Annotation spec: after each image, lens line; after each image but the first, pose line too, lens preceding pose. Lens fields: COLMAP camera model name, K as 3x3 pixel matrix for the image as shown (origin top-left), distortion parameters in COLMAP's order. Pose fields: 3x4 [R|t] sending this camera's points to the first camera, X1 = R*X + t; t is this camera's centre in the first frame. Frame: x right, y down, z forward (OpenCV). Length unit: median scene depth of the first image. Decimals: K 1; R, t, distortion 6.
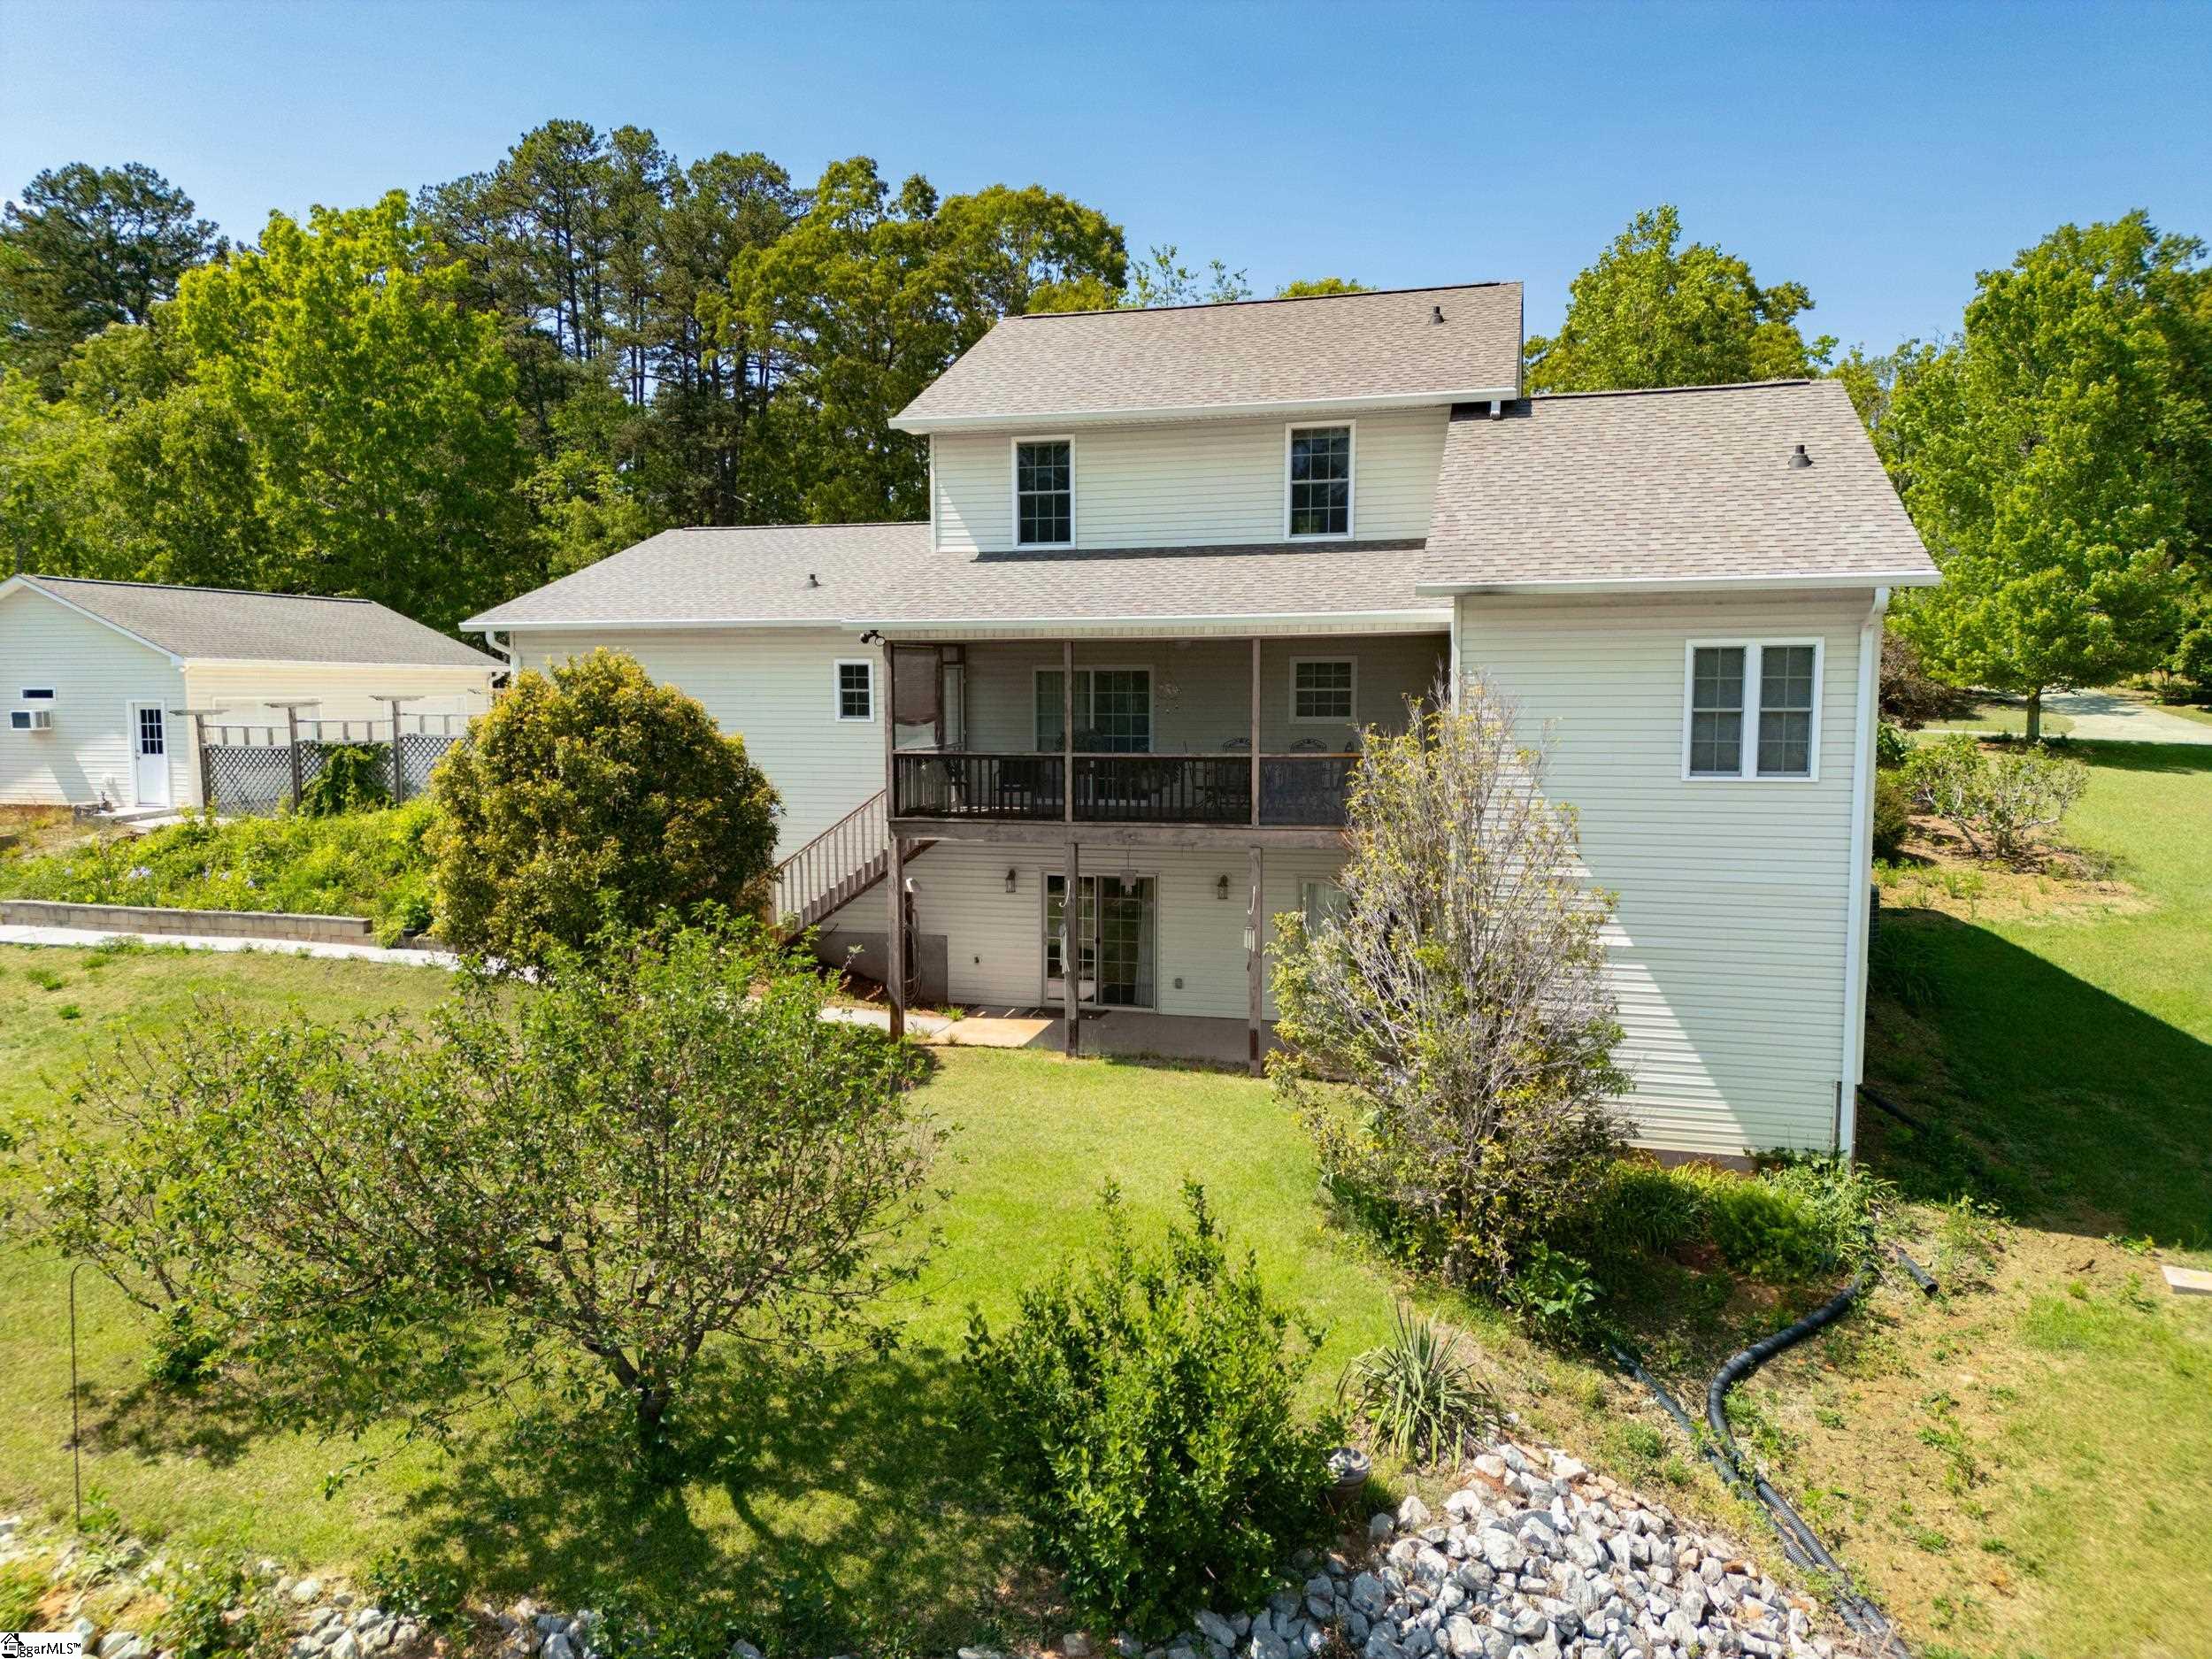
lens RADIAL K [[1579.8, 0, 1106.0], [0, 1579.8, 829.5], [0, 0, 1]] dist [0.048968, -0.034206]
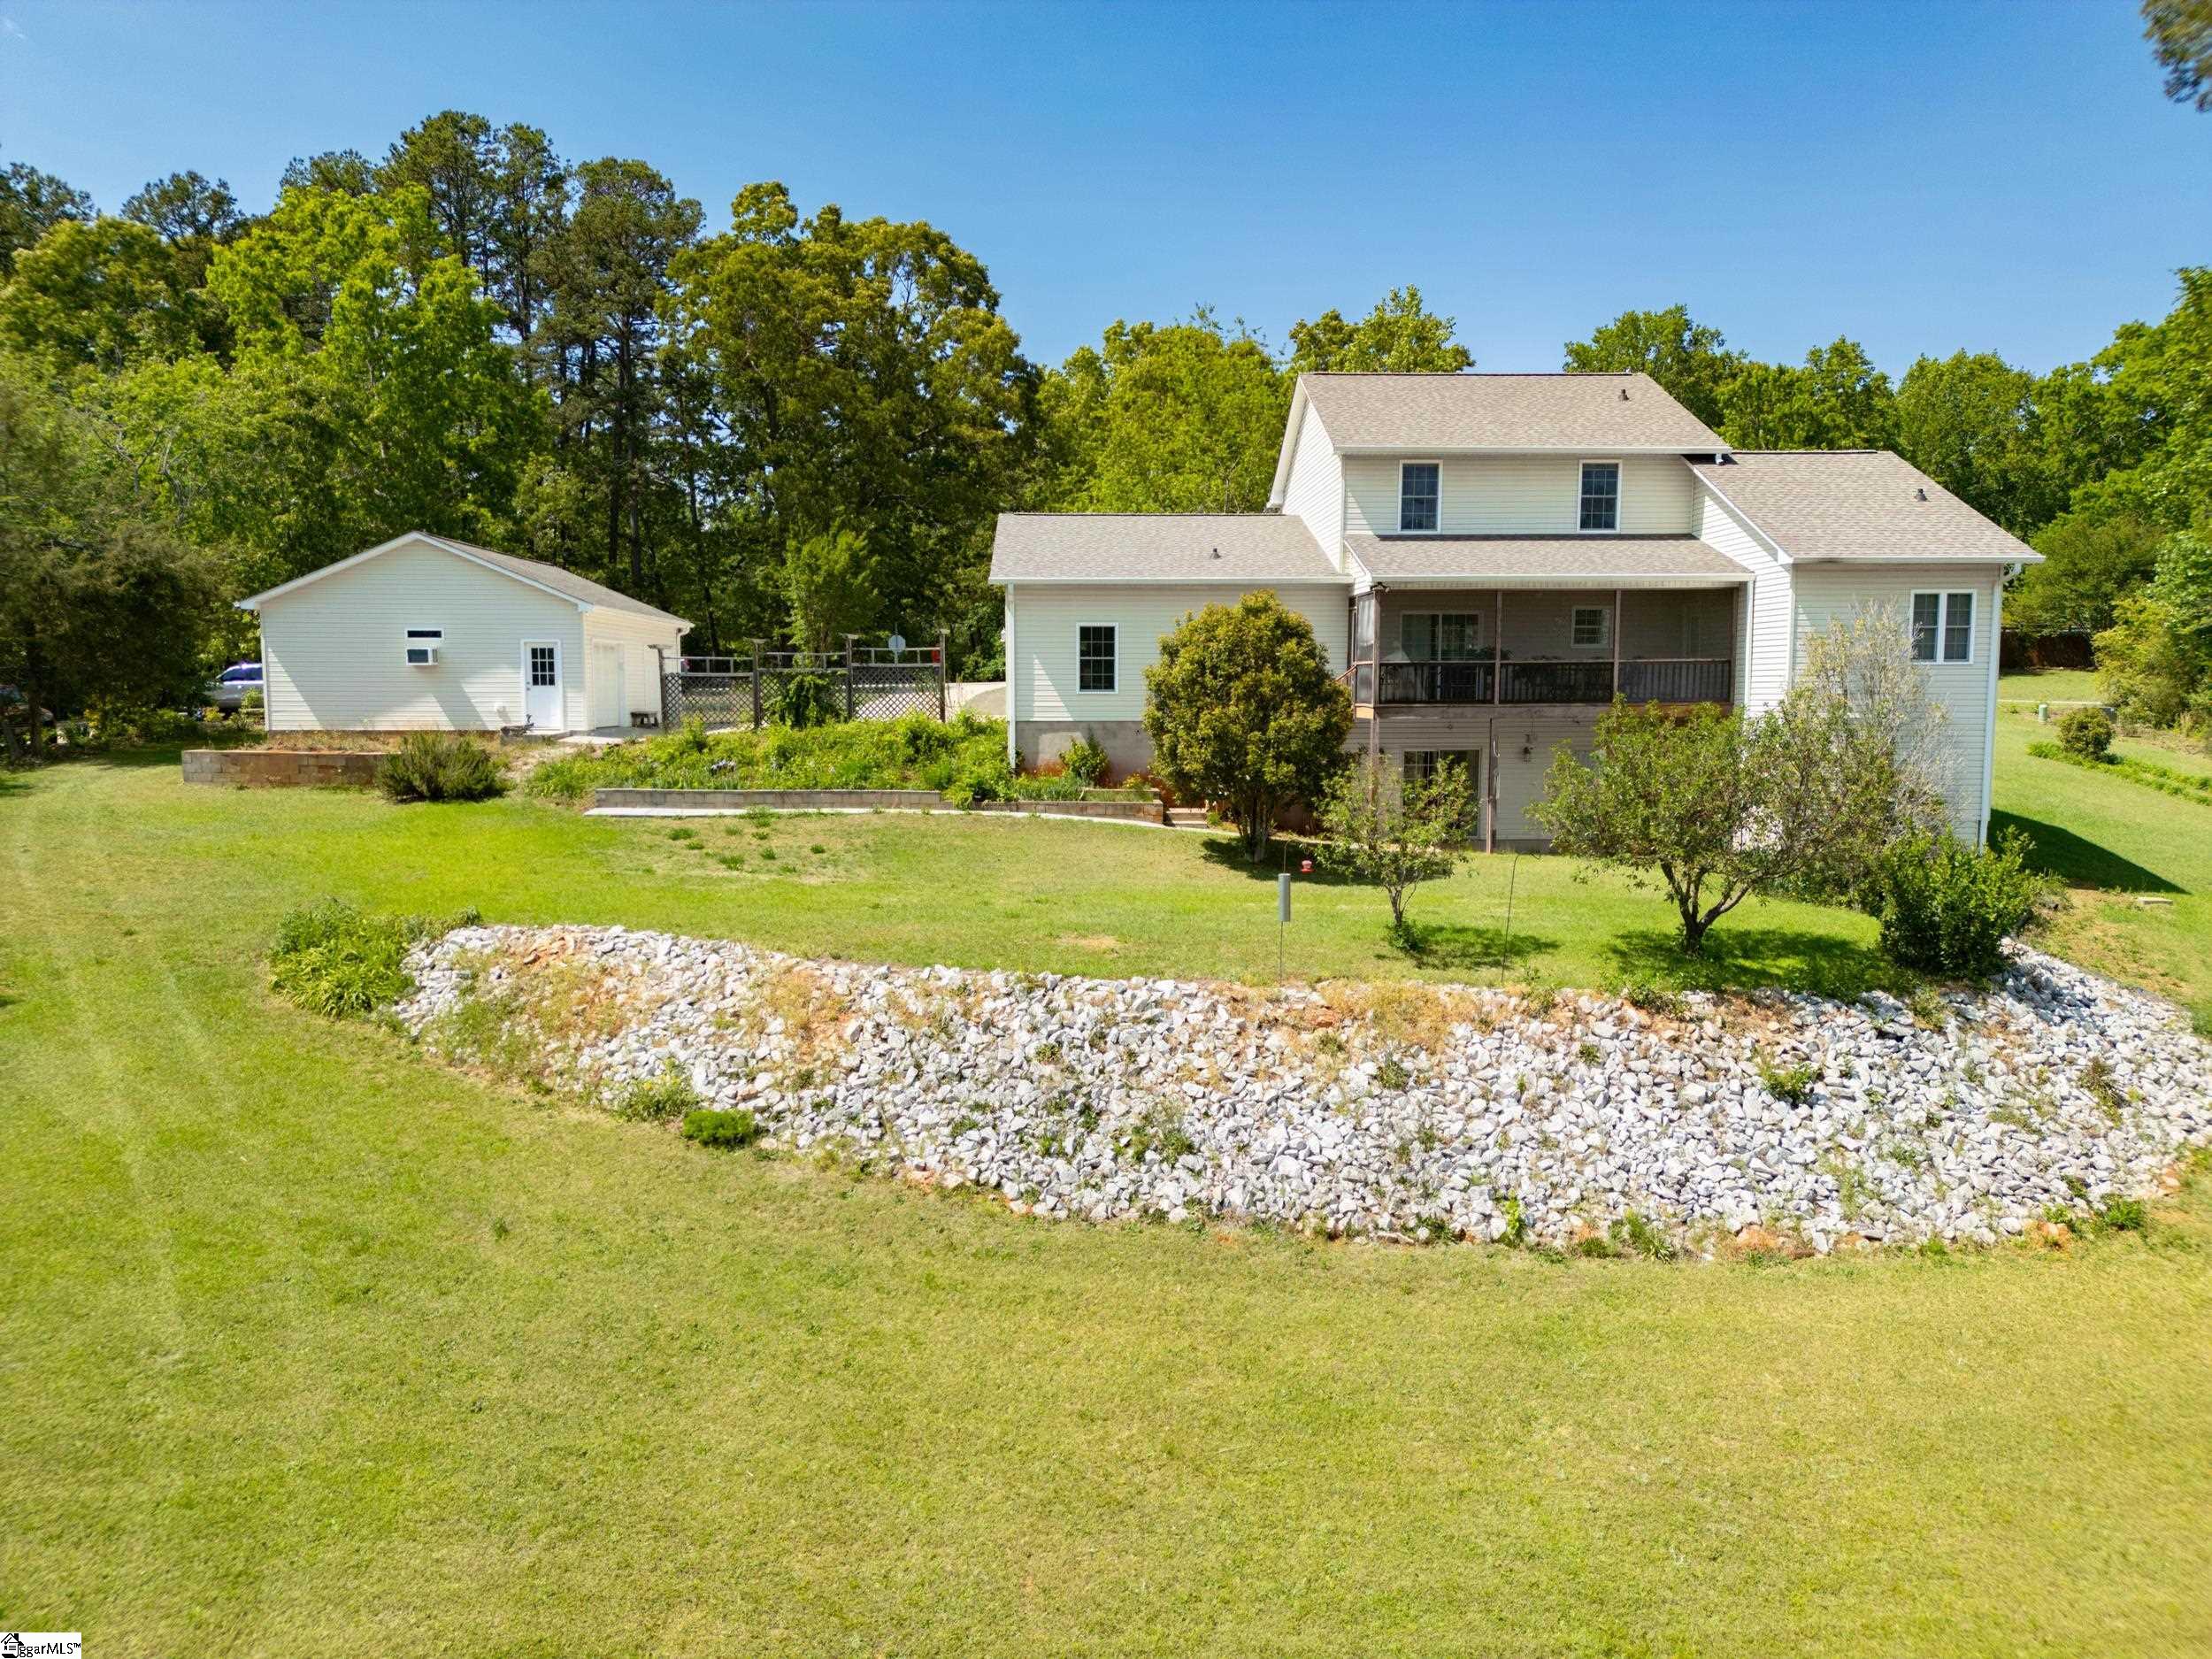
lens RADIAL K [[1579.8, 0, 1106.0], [0, 1579.8, 829.5], [0, 0, 1]] dist [0.048968, -0.034206]
pose [[0.953092, -0.024669, 0.301674, -0.793919], [0.024926, 0.999685, 0.002998, 0.095894], [-0.301653, 0.004662, 0.953406, -0.365200]]
